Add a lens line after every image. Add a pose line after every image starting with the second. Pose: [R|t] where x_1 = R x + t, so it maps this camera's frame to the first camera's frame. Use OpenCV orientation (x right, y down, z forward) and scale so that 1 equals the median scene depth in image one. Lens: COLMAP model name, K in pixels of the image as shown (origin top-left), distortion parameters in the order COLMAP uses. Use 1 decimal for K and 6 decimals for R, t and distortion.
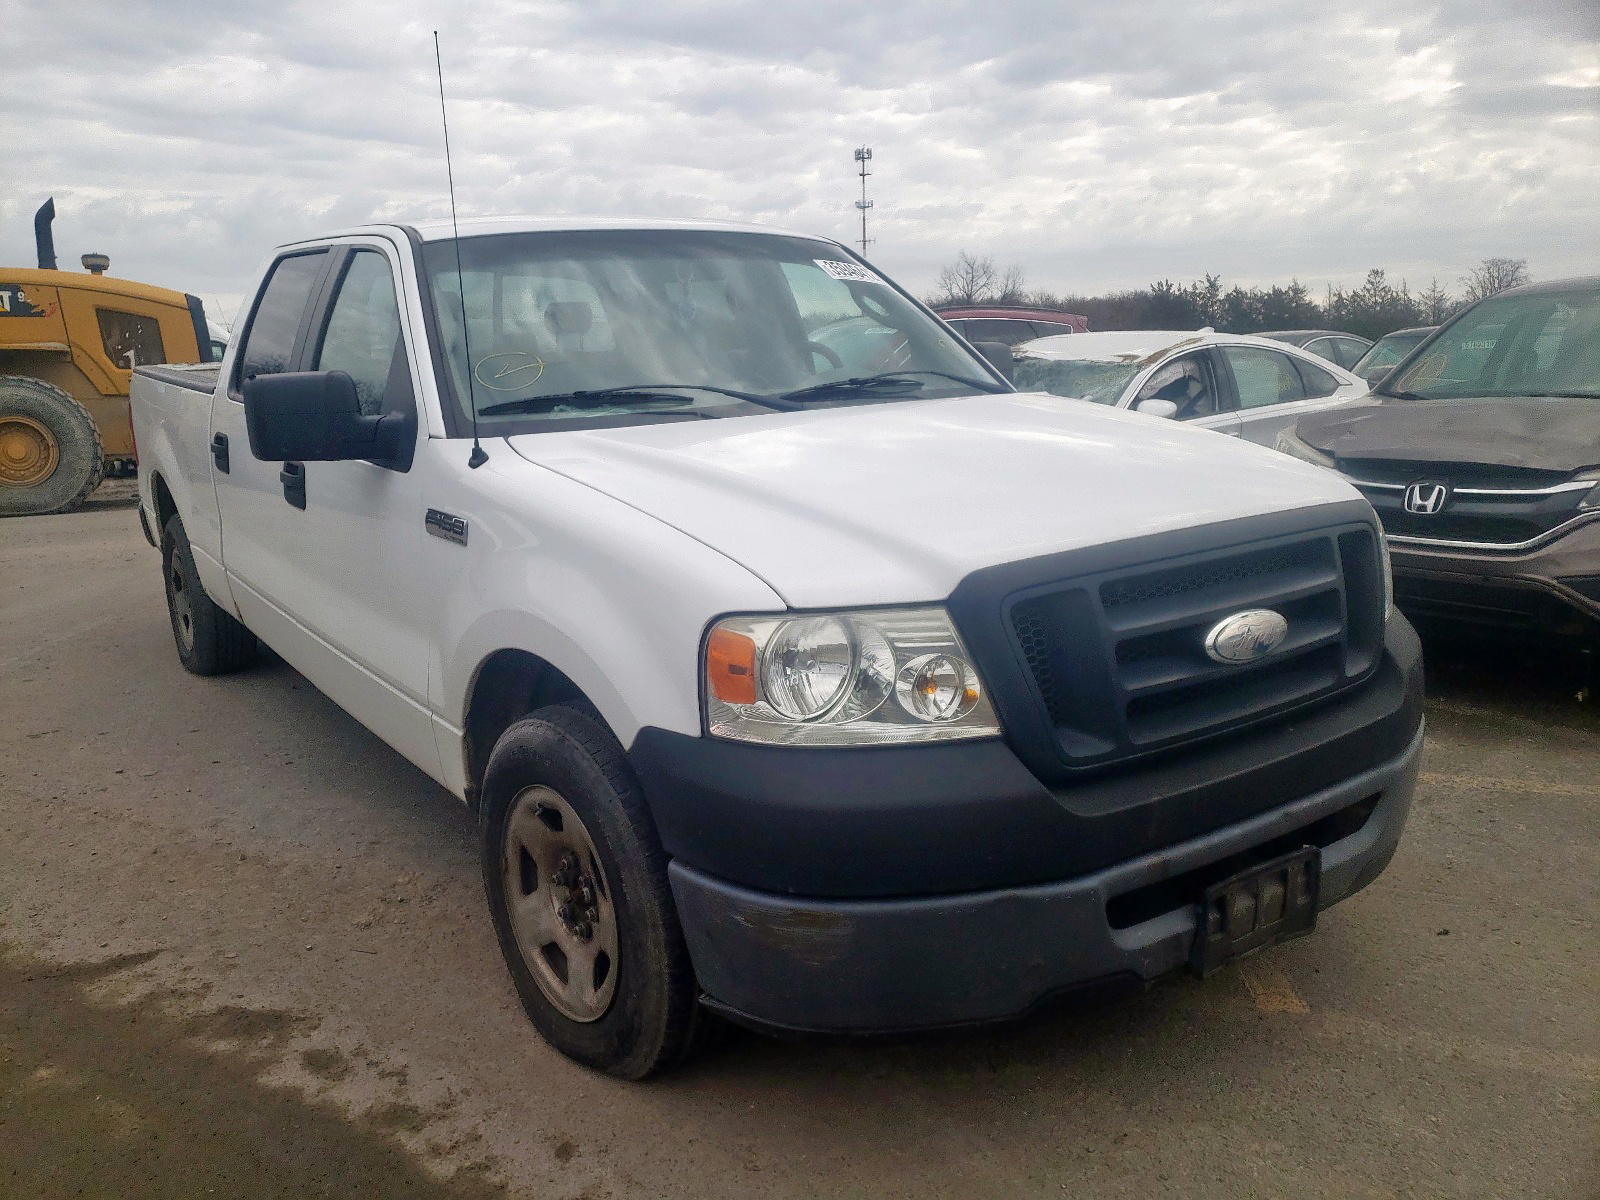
lens RADIAL K [[1432.4, 0, 800.0], [0, 1432.4, 600.0], [0, 0, 1]] dist [-0.006444, -0.012344]
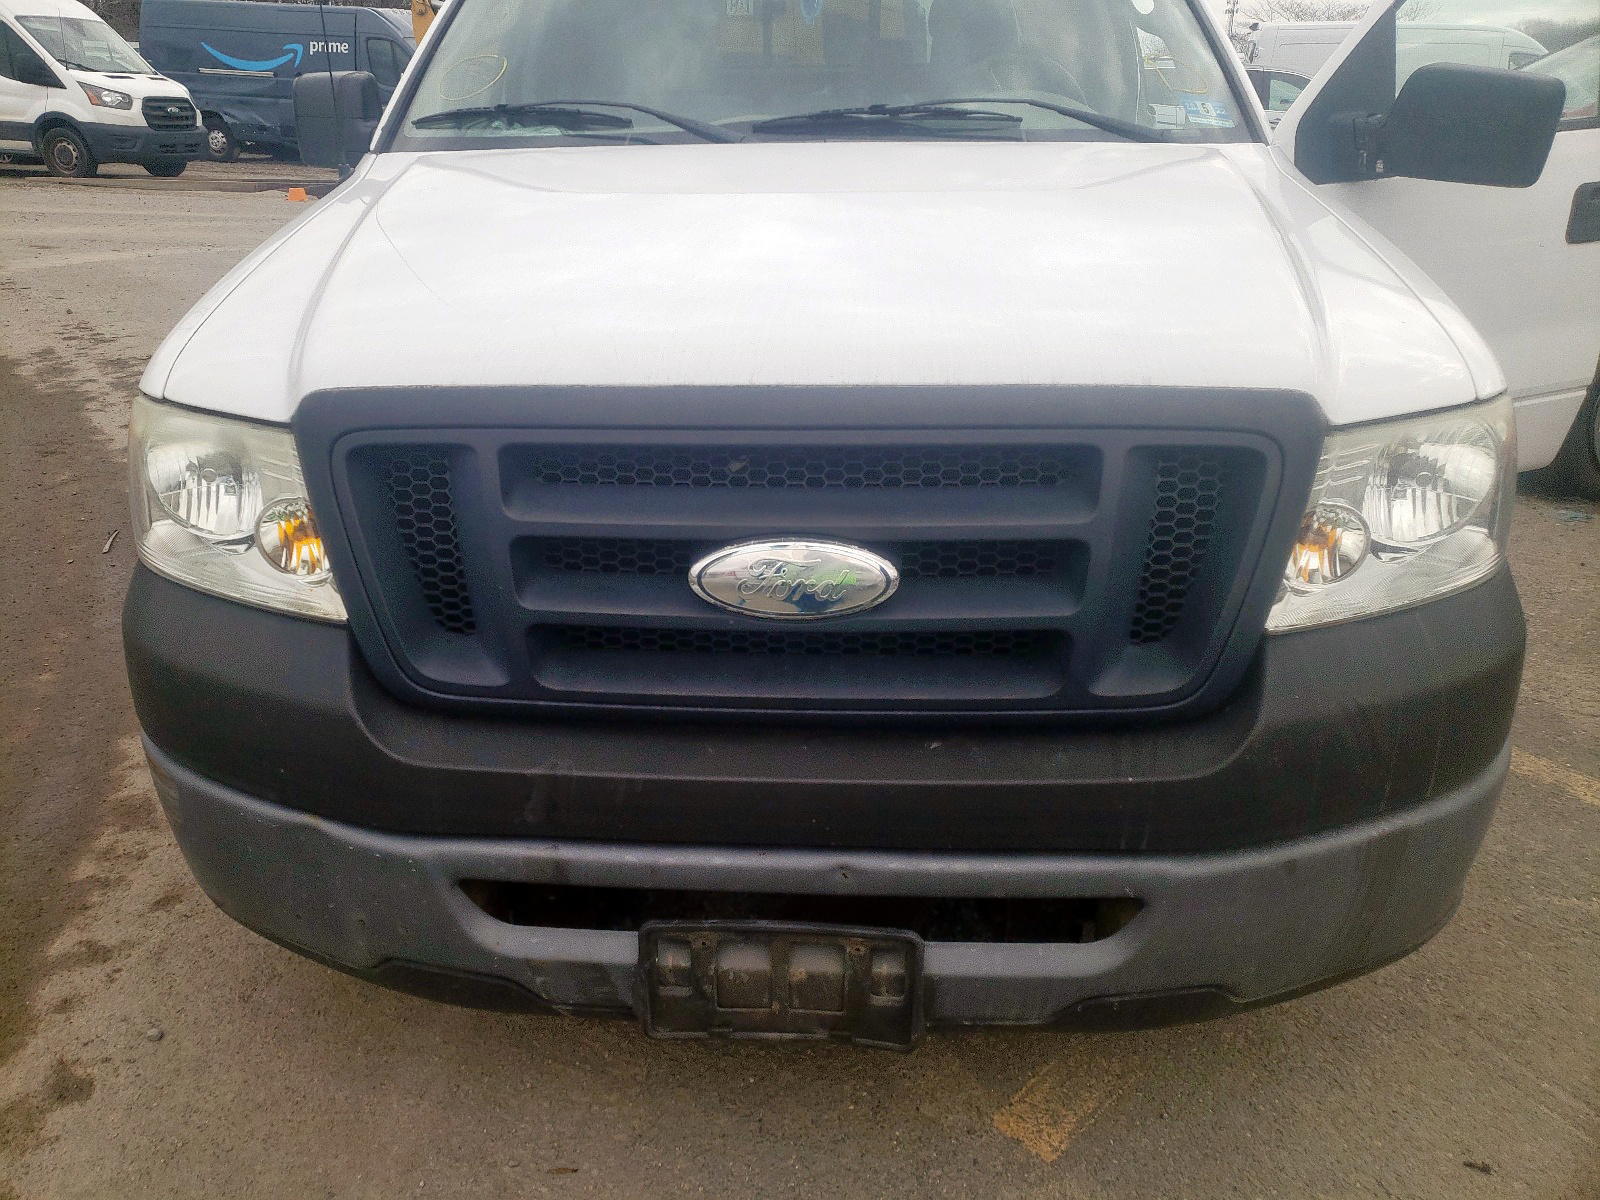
lens RADIAL K [[1410.8, 0, 800.0], [0, 1410.8, 600.0], [0, 0, 1]] dist [0.003198, 0.164733]
pose [[0.750144, 0.263770, -0.606390, 0.610537], [-0.135192, 0.958807, 0.249825, -0.105151], [0.647308, -0.105426, 0.754903, 0.483458]]
